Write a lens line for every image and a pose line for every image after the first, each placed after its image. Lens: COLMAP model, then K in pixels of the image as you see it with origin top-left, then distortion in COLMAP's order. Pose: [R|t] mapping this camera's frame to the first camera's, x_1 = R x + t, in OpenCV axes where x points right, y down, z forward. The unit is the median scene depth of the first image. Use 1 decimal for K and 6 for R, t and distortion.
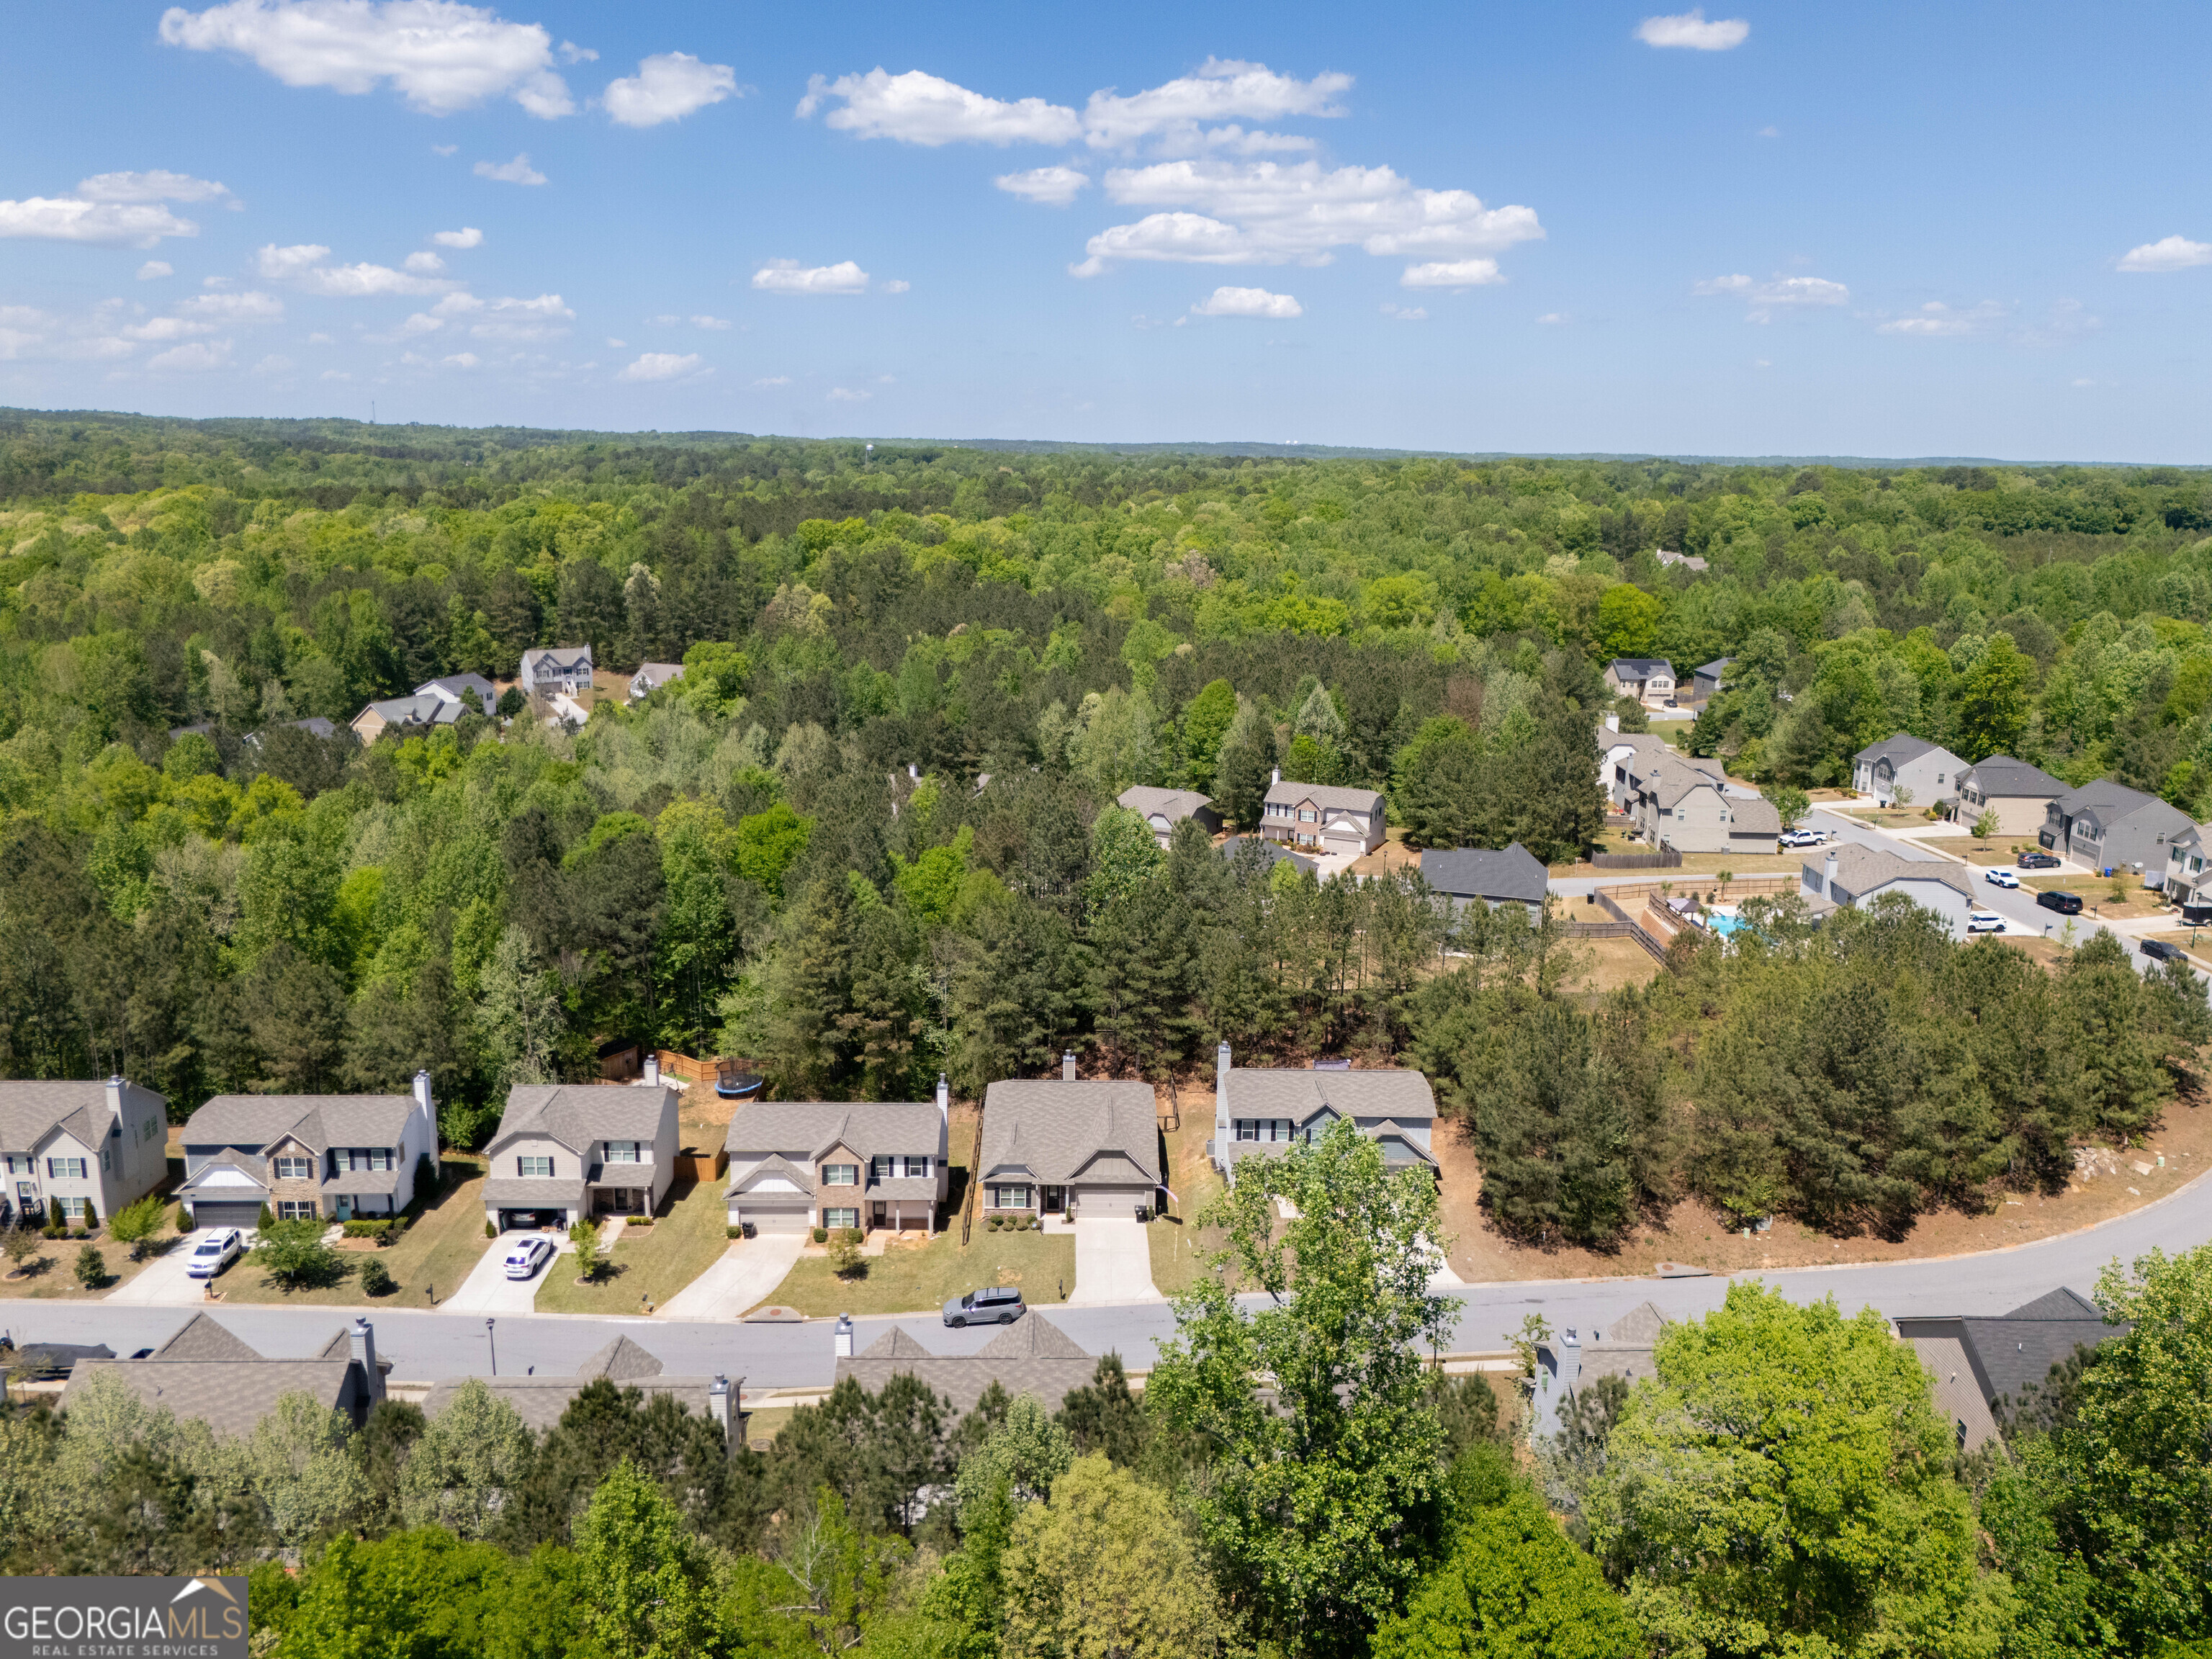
lens RADIAL K [[1623.2, 0, 1100.1], [0, 1623.2, 838.5], [0, 0, 1]] dist [0.040263, -0.033521]
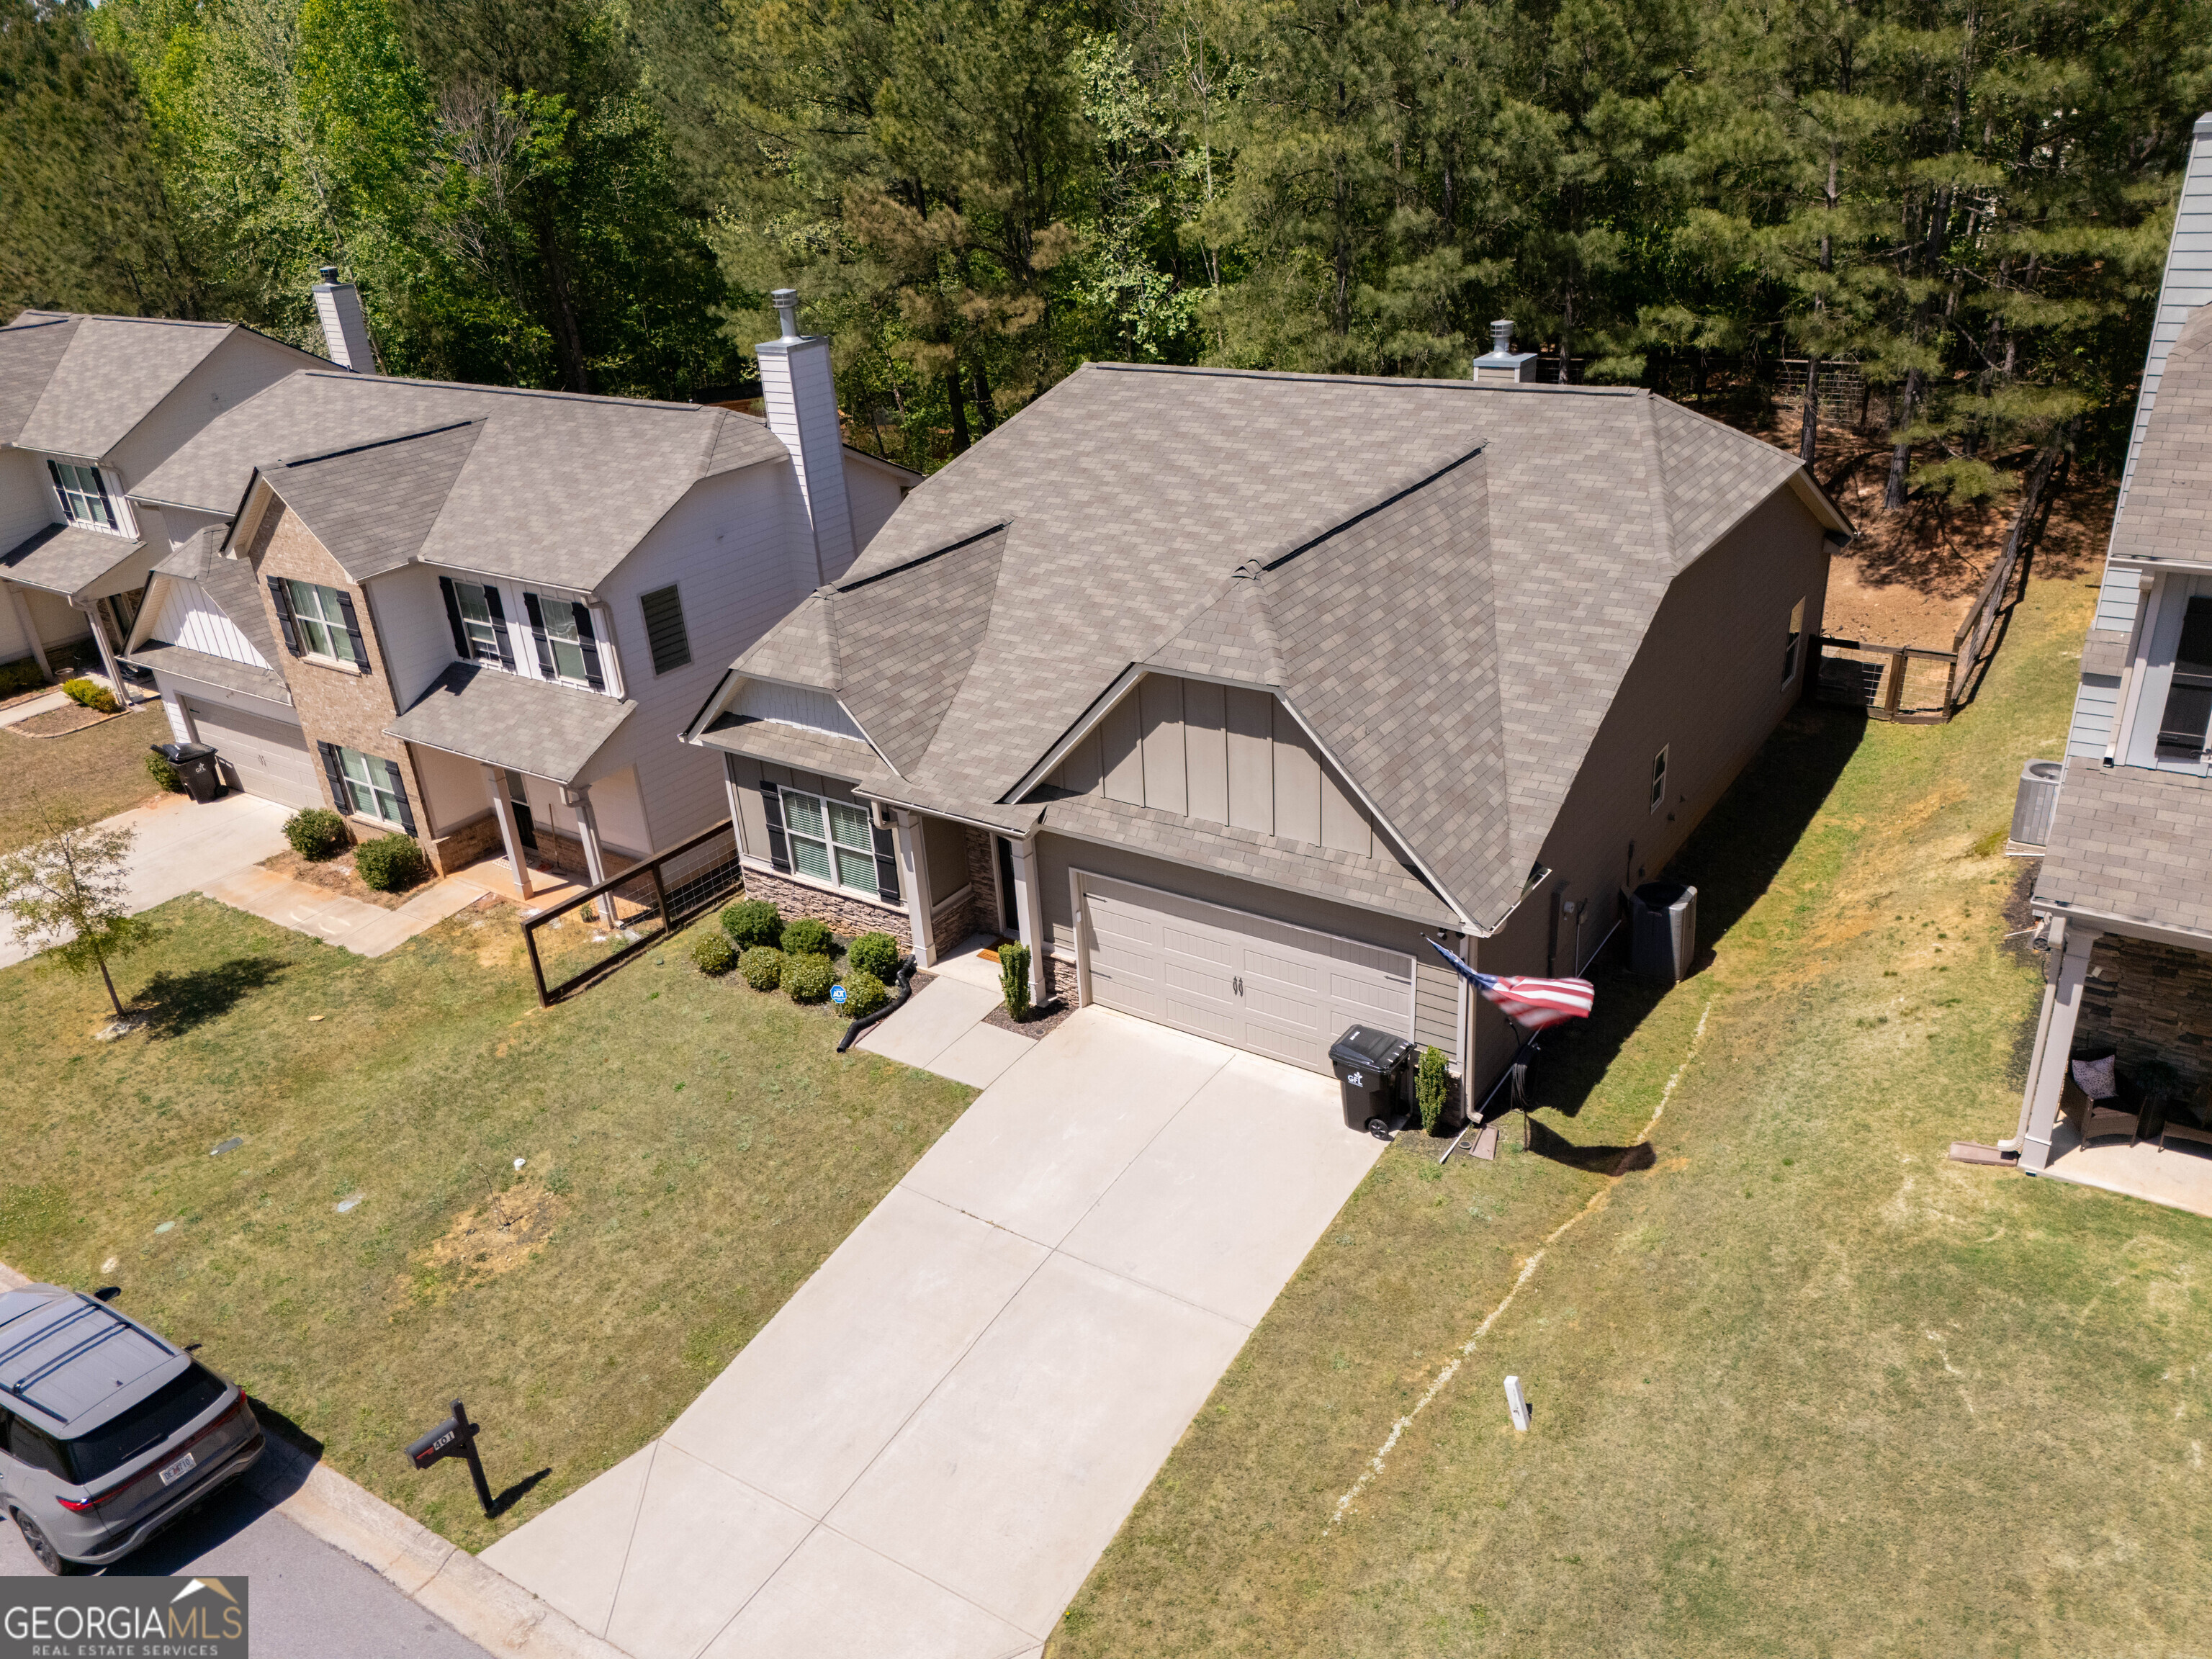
lens RADIAL K [[1623.2, 0, 1098.4], [0, 1623.2, 832.3], [0, 0, 1]] dist [0.040263, -0.033521]
pose [[0.806968, 0.190424, -0.559054, 0.029971], [-0.058099, 0.967598, 0.245719, 0.054380], [0.587731, -0.165807, 0.791884, 0.279941]]
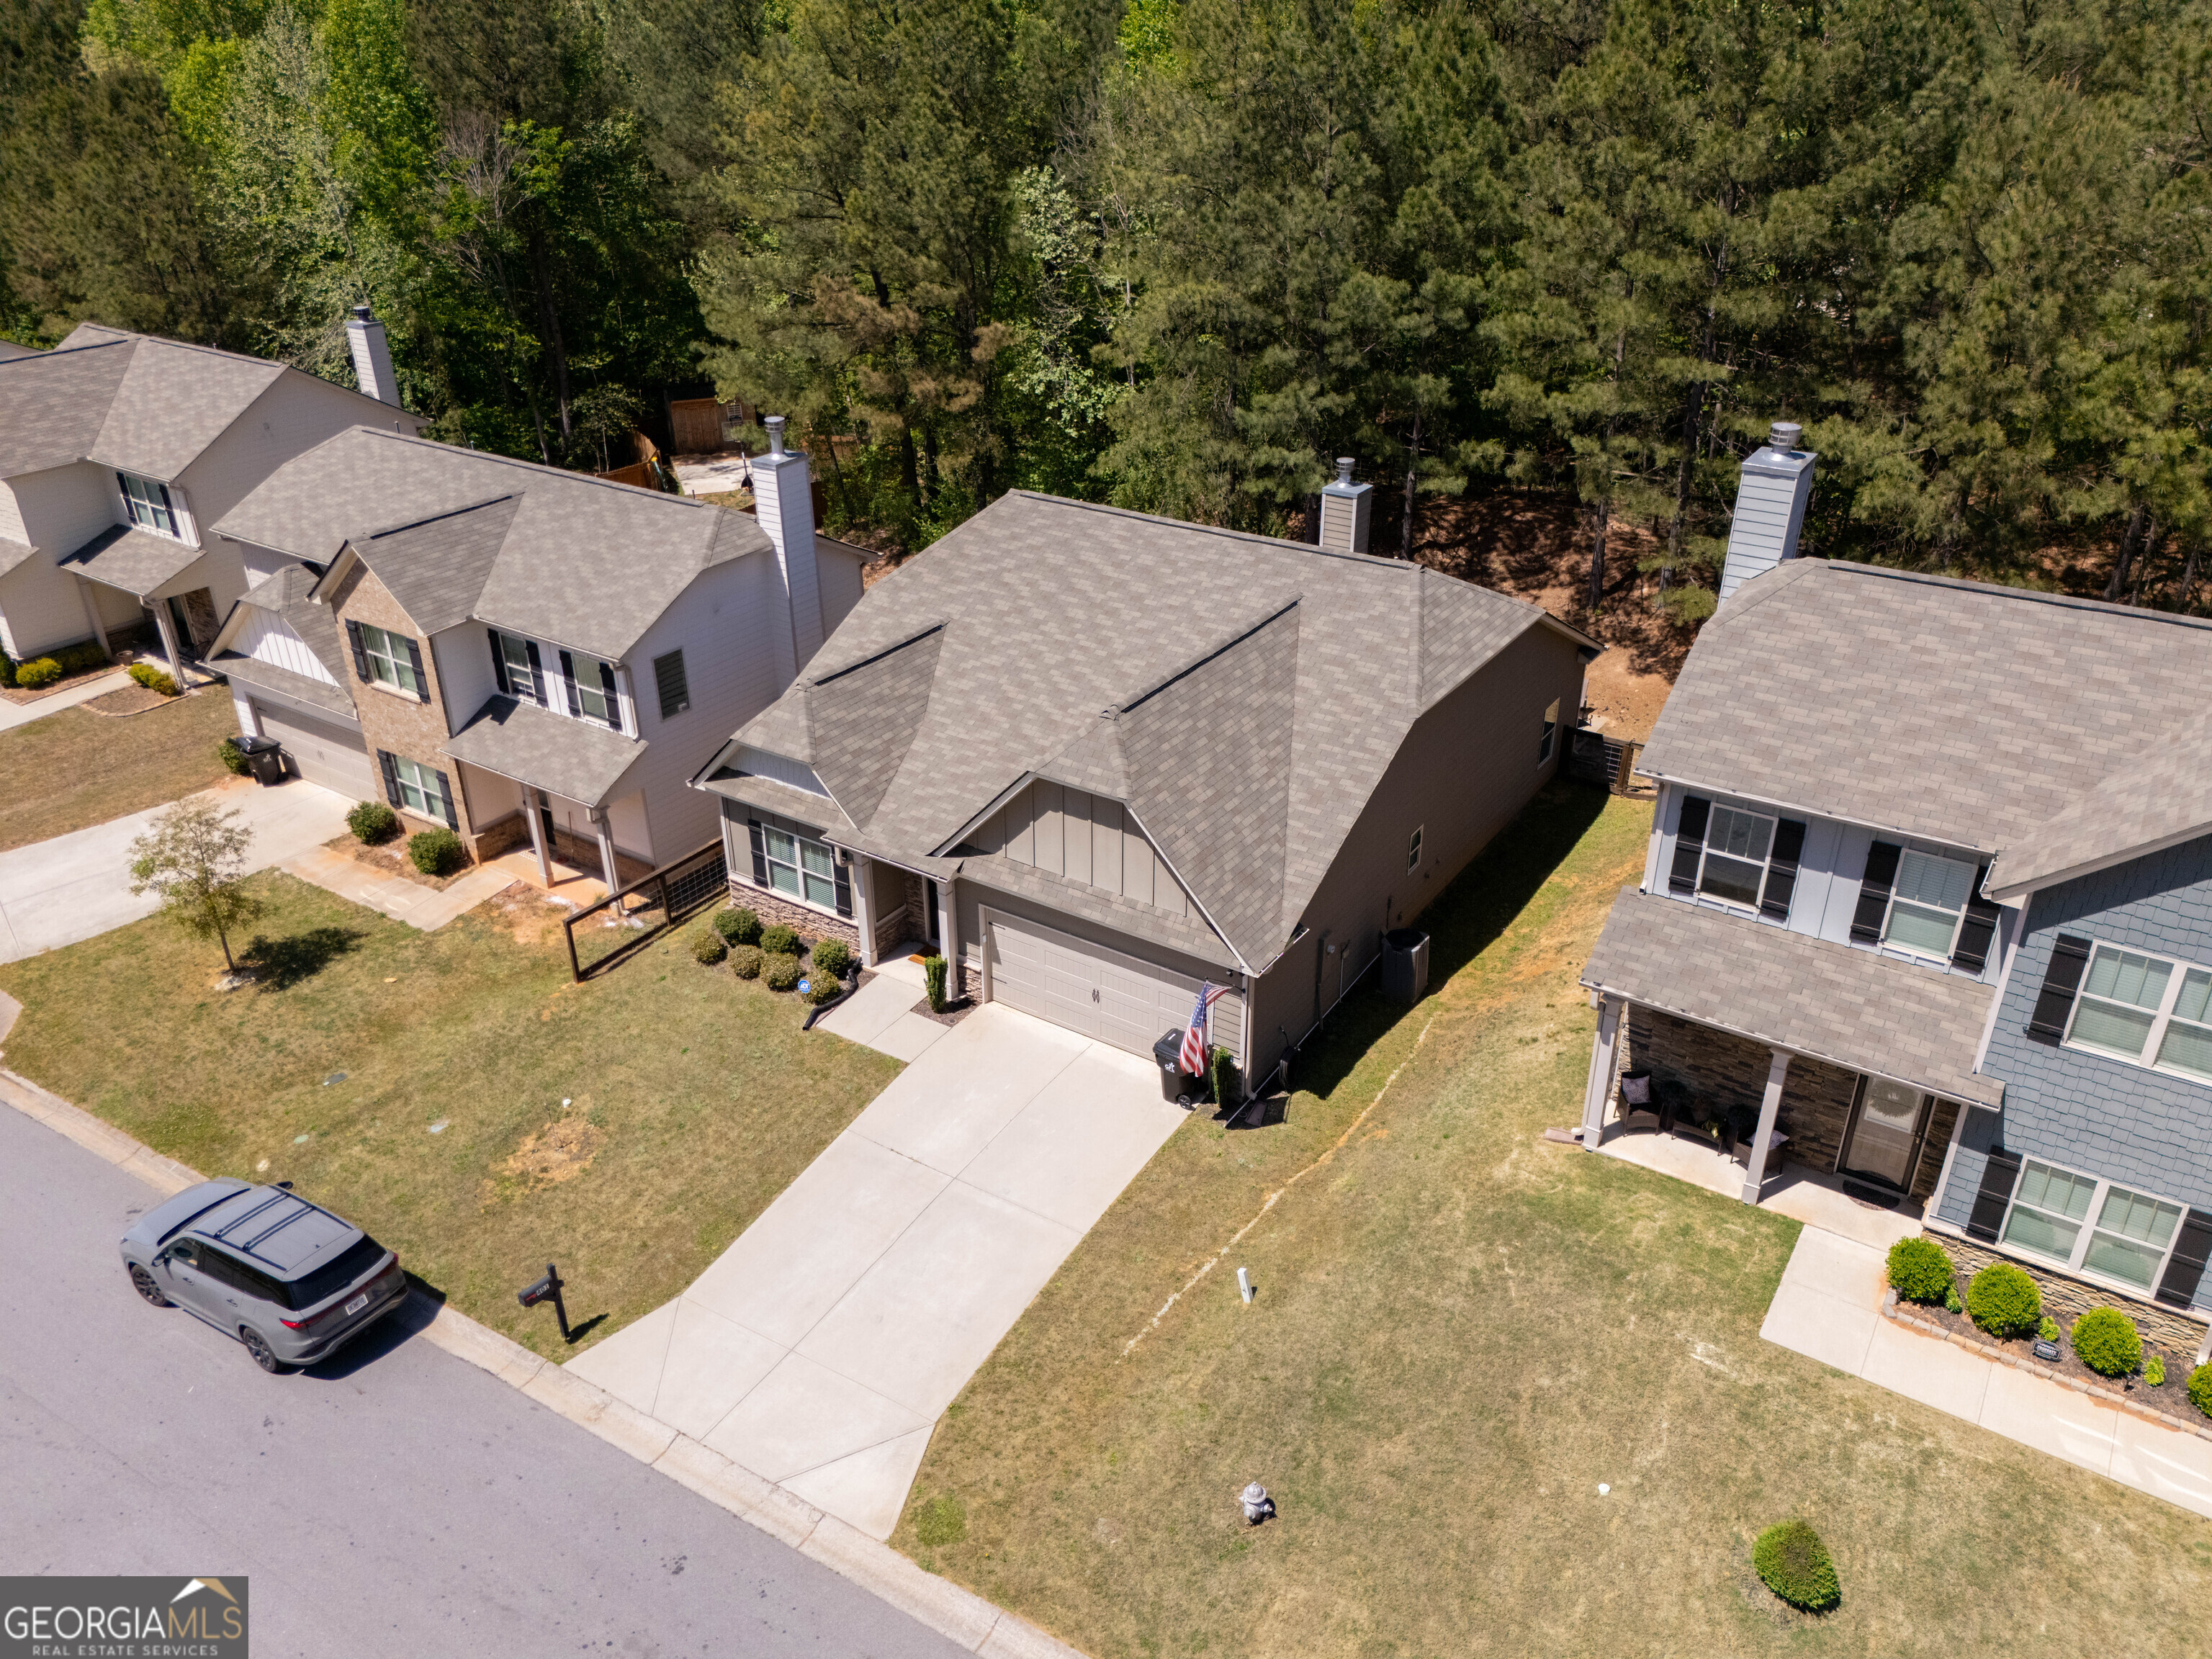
lens RADIAL K [[1623.2, 0, 1095.9], [0, 1623.2, 835.2], [0, 0, 1]] dist [0.040263, -0.033521]
pose [[0.820042, 0.249622, -0.514996, 0.042596], [-0.111460, 0.952294, 0.284101, 0.042792], [0.561345, -0.175573, 0.808743, 0.263499]]
